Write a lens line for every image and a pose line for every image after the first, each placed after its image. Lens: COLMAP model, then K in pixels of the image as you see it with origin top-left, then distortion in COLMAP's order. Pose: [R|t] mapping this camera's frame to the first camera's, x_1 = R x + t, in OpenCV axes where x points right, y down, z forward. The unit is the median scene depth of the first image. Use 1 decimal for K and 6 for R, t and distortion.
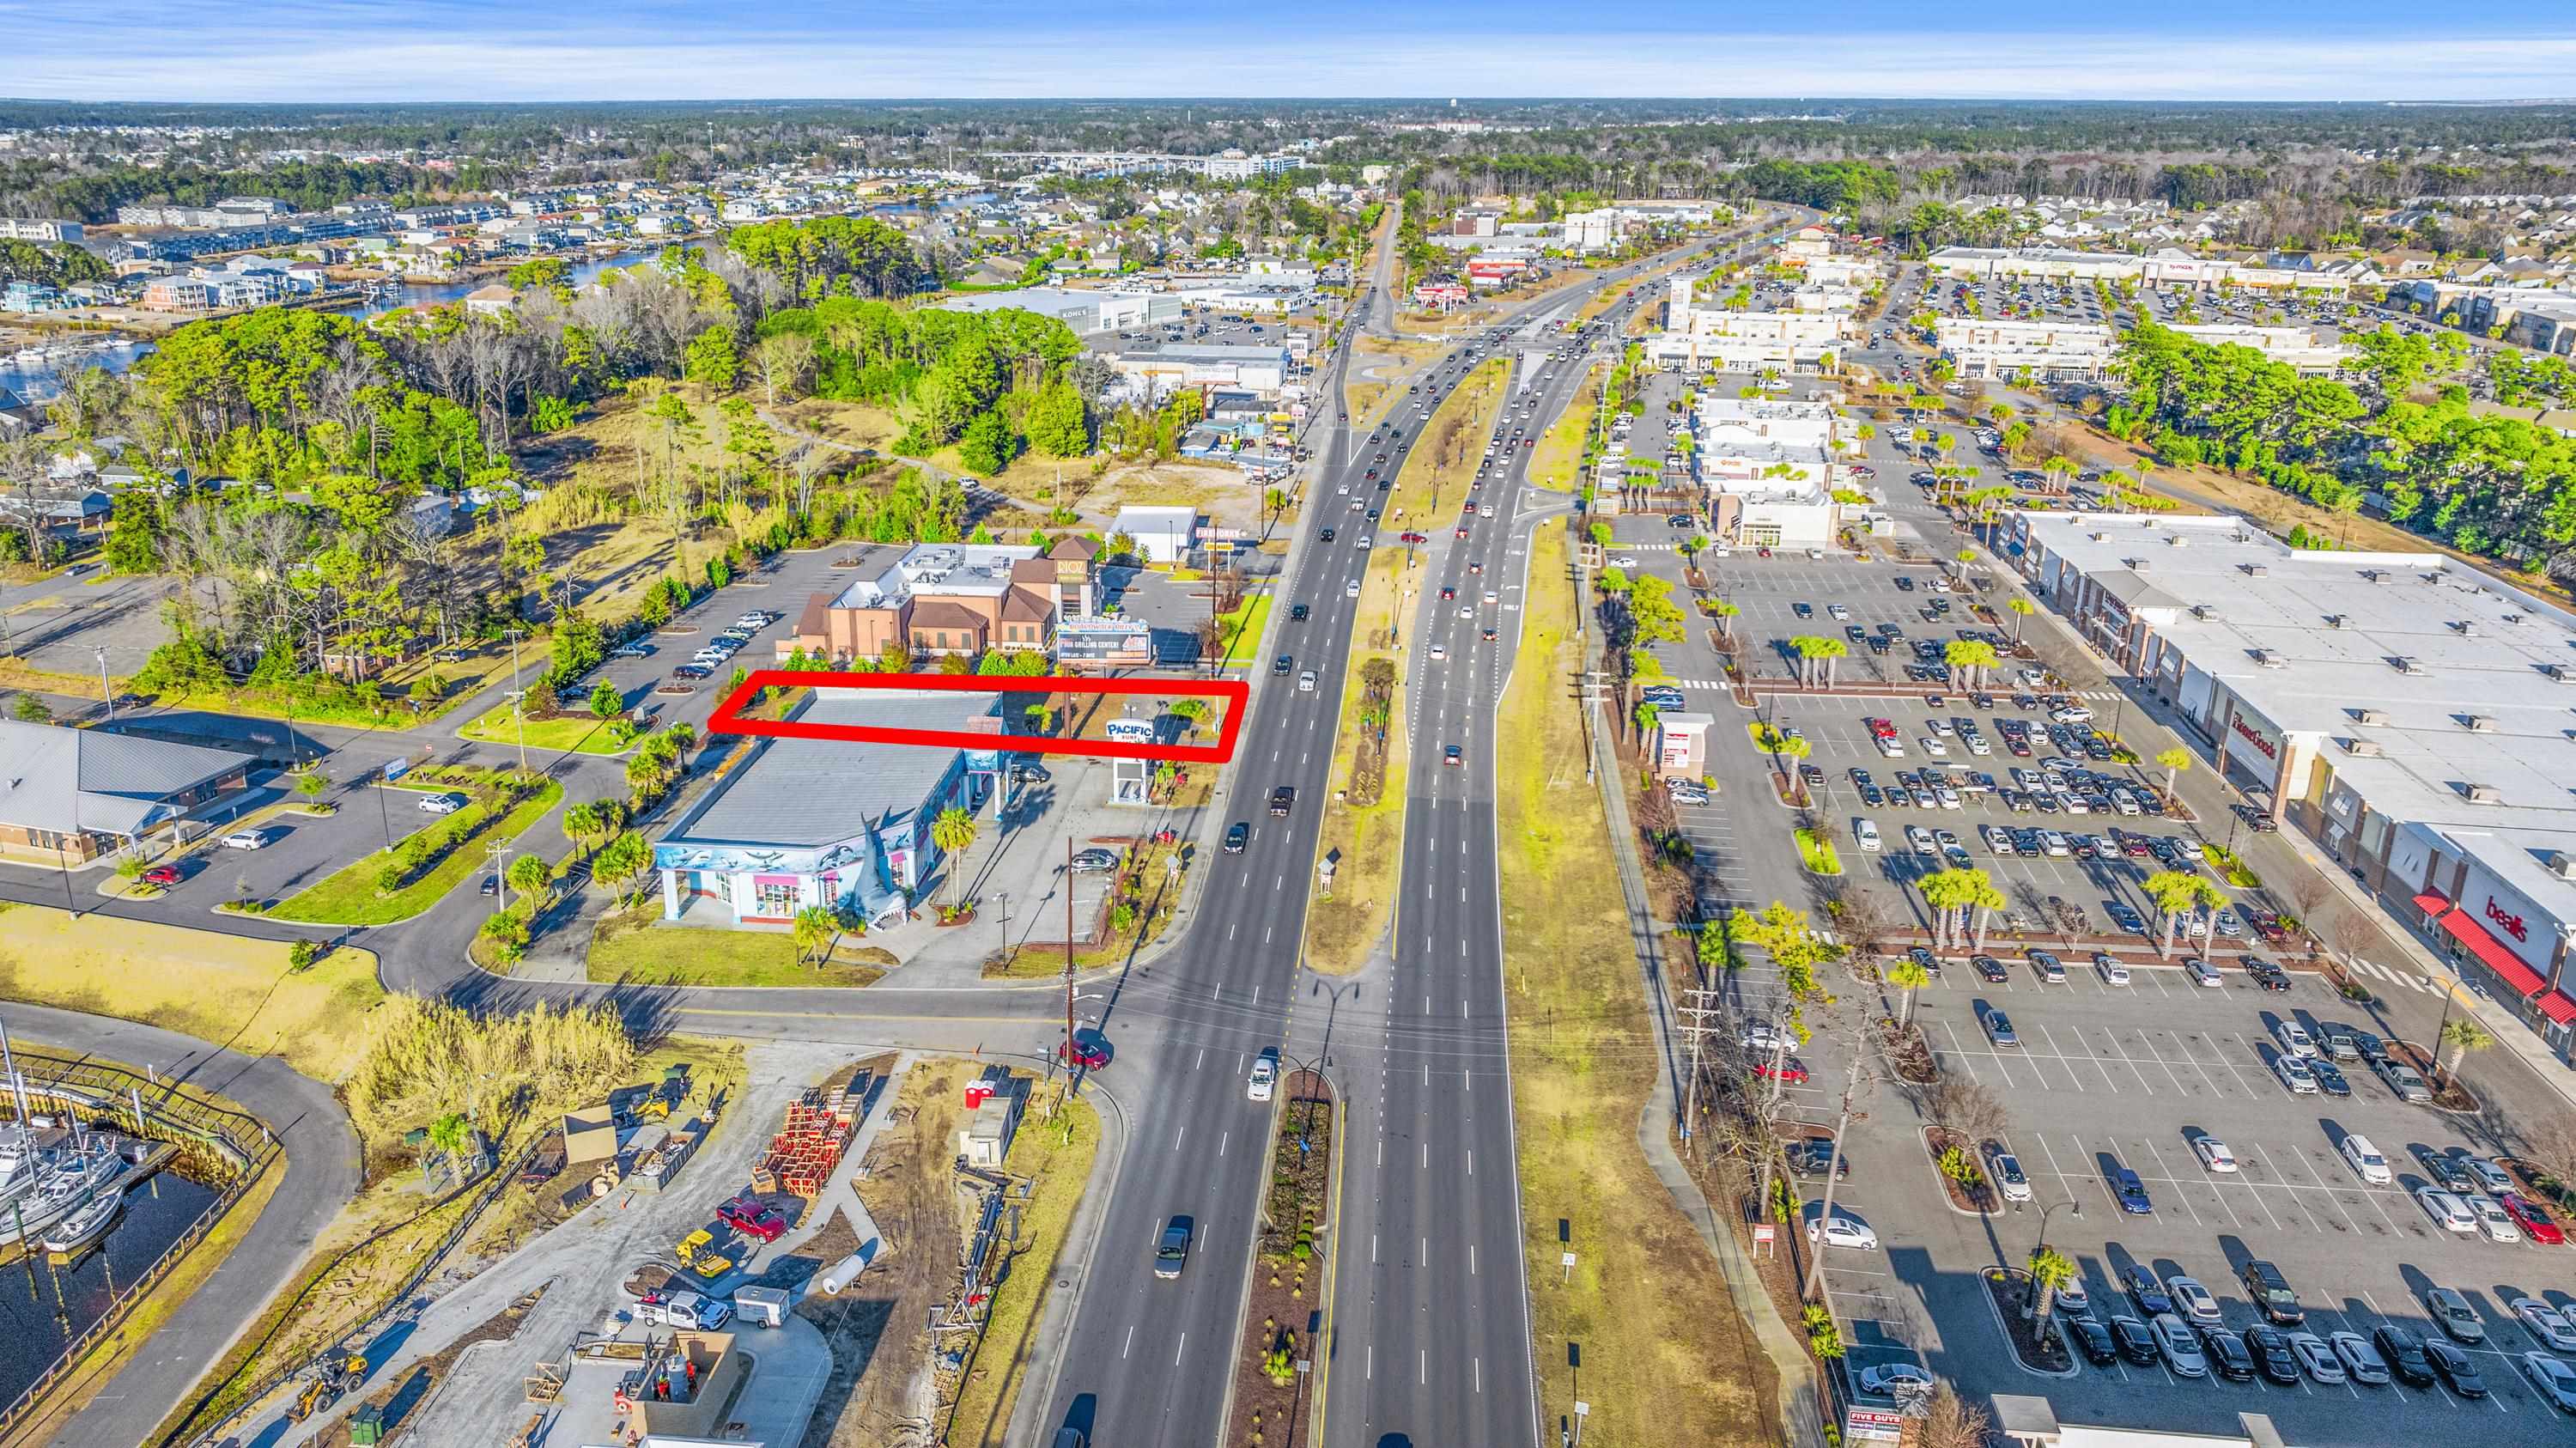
lens RADIAL K [[1820.1, 0, 1288.0], [0, 1820.1, 724.0], [0, 0, 1]] dist [-0.042980, 0.063644]
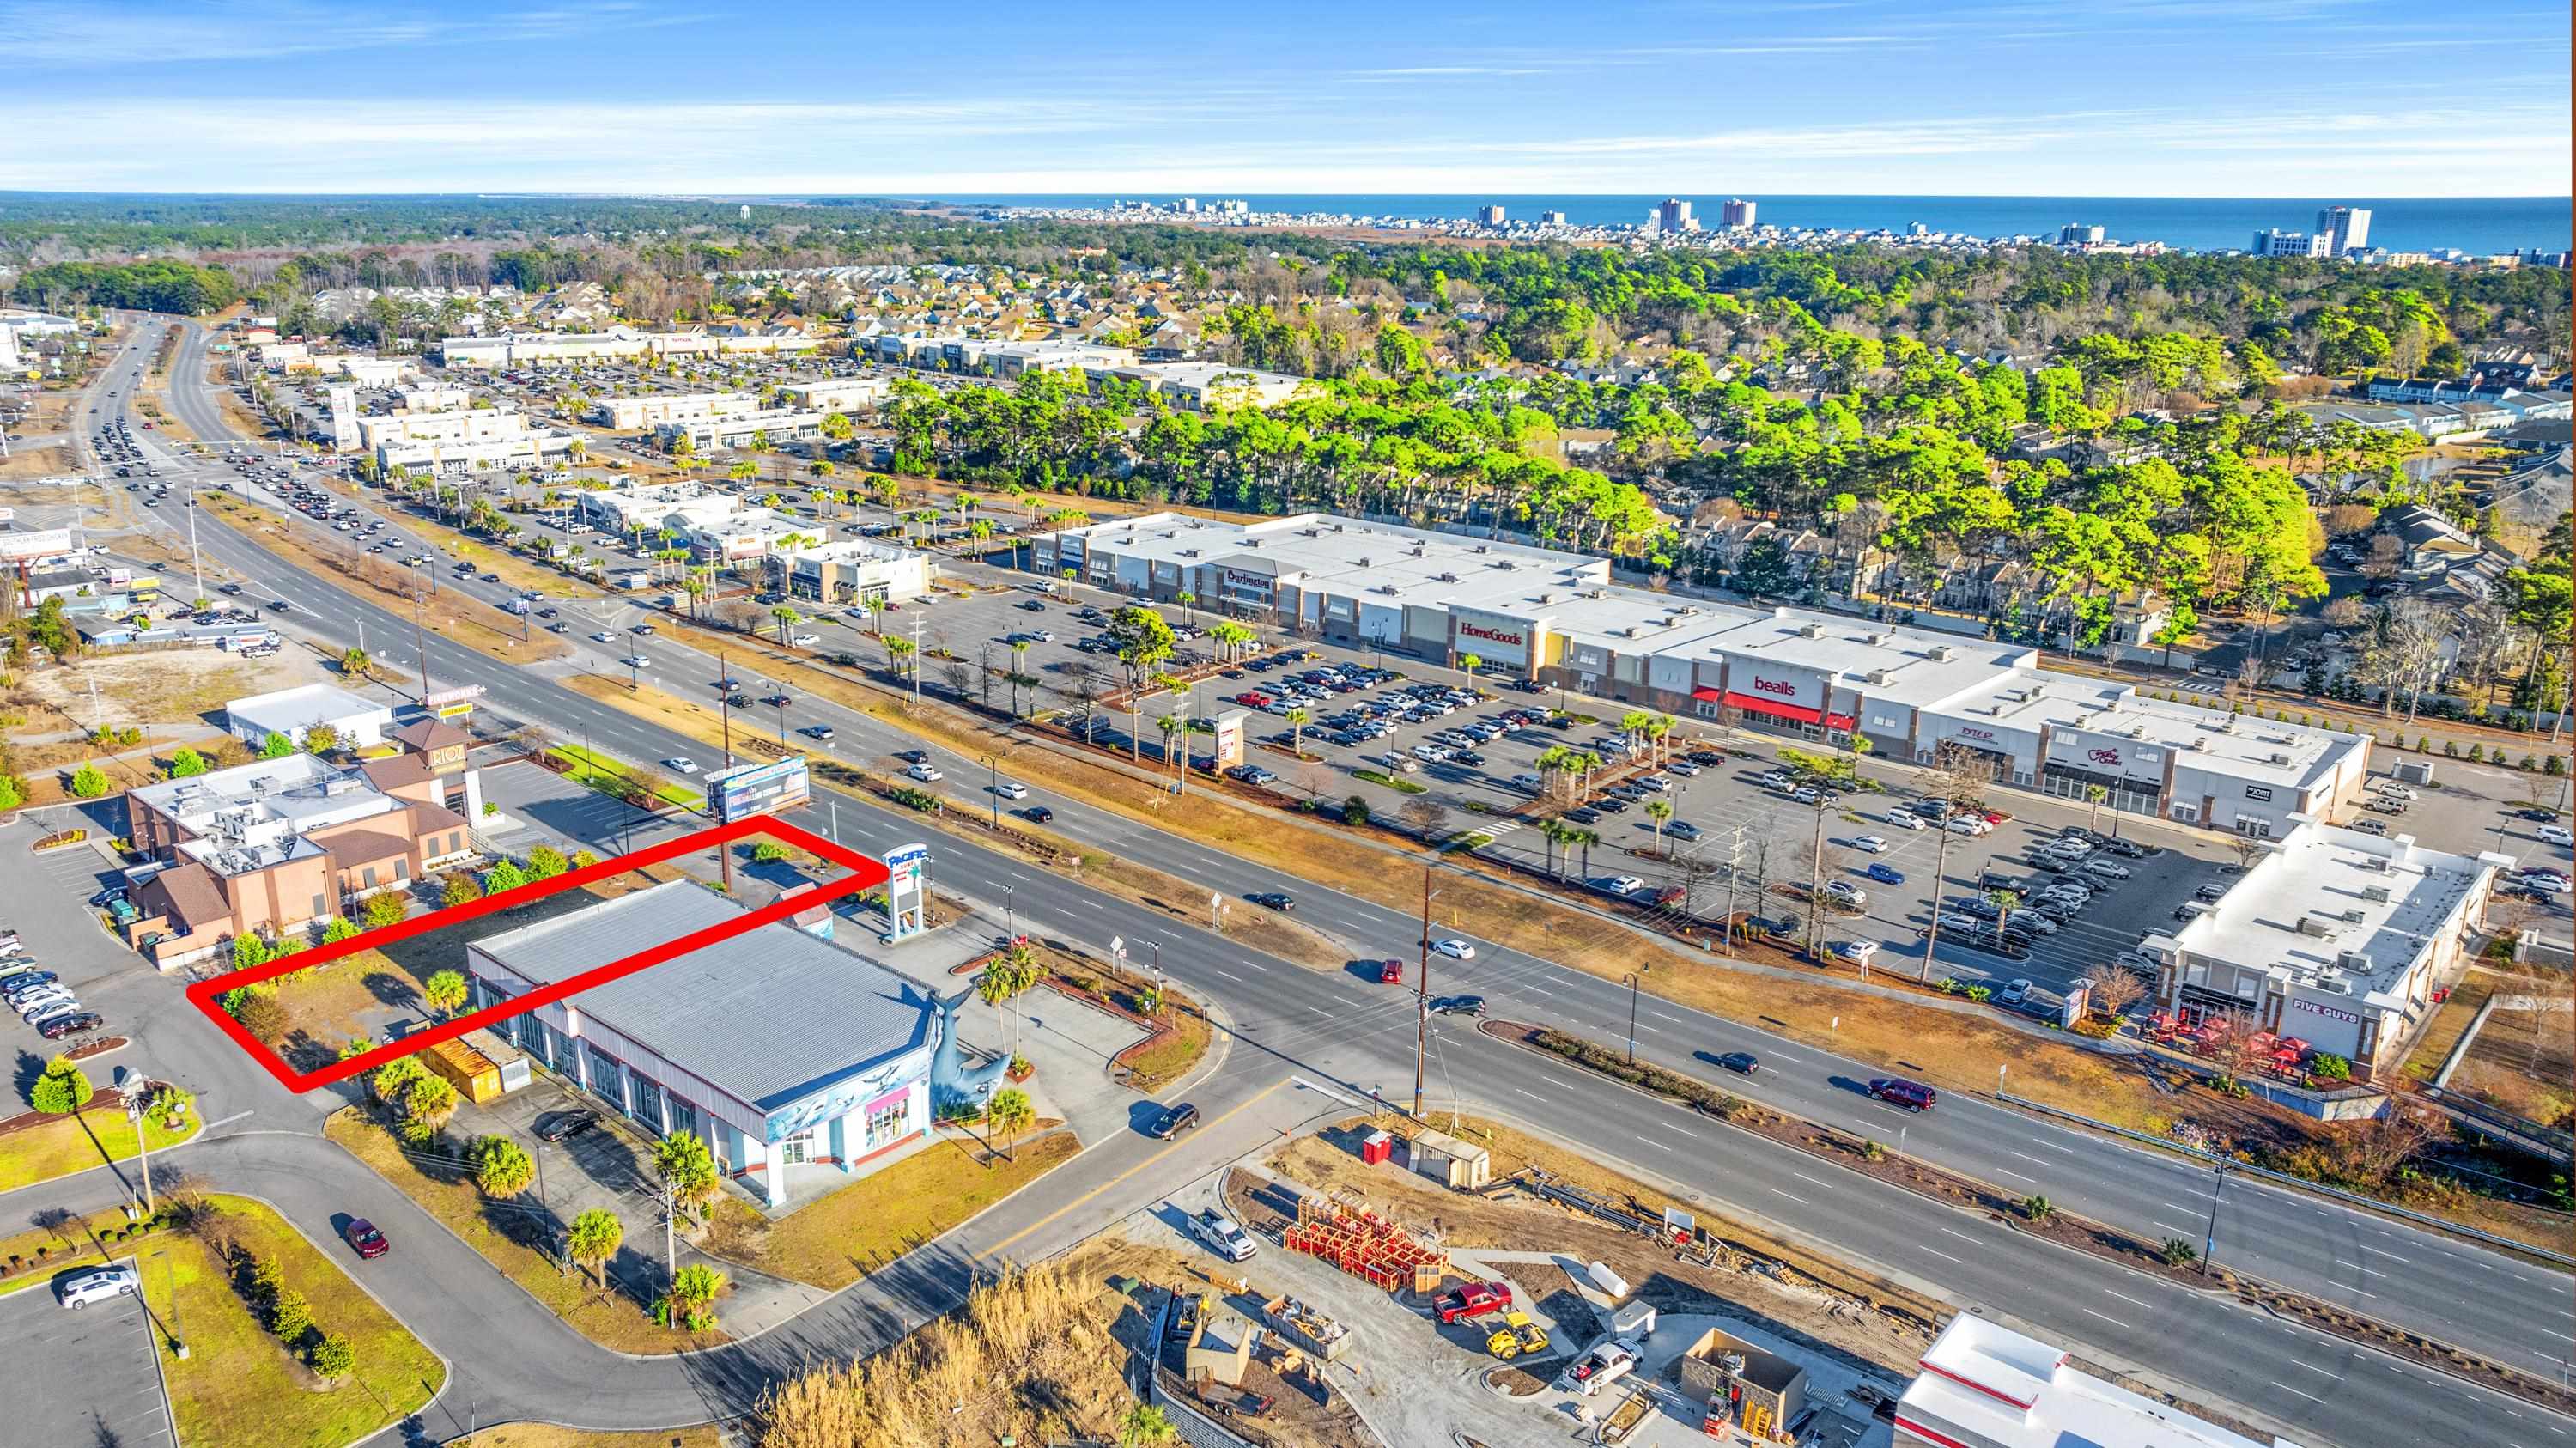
lens RADIAL K [[1820.1, 0, 1288.0], [0, 1820.1, 724.0], [0, 0, 1]] dist [-0.042980, 0.063644]
pose [[0.595082, -0.230130, 0.770011, -0.653027], [0.265852, 0.960553, 0.081620, -0.083269], [-0.758419, 0.156138, 0.632788, 0.257188]]
